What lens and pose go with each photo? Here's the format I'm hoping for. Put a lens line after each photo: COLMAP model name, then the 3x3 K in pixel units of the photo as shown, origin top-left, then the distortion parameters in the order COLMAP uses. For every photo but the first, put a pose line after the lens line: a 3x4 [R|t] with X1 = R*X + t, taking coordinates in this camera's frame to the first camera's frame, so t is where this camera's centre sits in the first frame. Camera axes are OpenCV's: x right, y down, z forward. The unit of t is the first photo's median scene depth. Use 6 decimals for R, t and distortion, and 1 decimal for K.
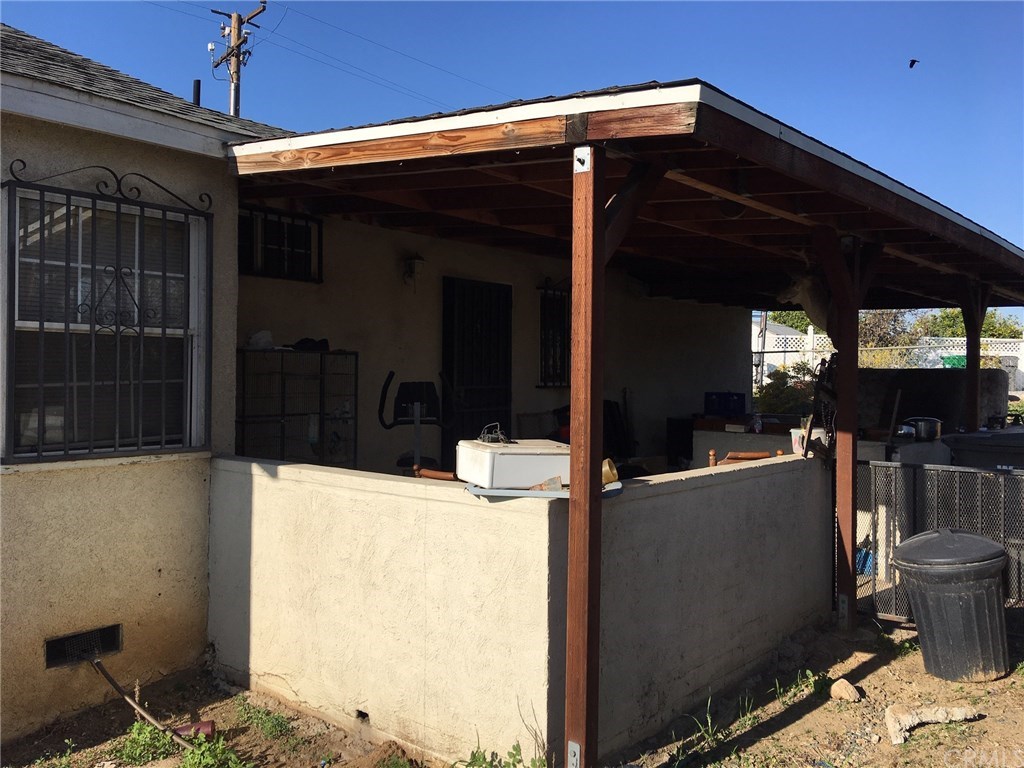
lens RADIAL K [[859.5, 0, 510.8], [0, 859.5, 381.8], [0, 0, 1]] dist [0.064077, -0.044945]
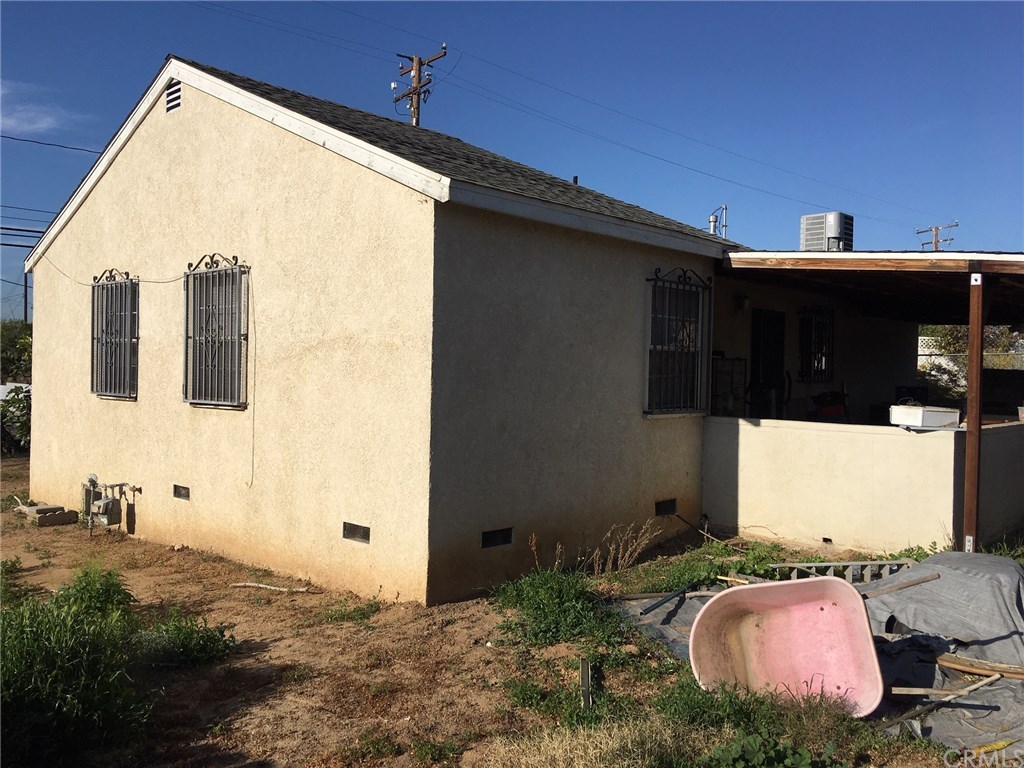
lens RADIAL K [[859.5, 0, 512.0], [0, 859.5, 387.8], [0, 0, 1]] dist [0.064077, -0.044945]
pose [[0.997923, 0.011194, -0.063444, -0.701955], [-0.010300, 0.999843, 0.014399, 0.003379], [0.063595, -0.013716, 0.997882, -0.967723]]
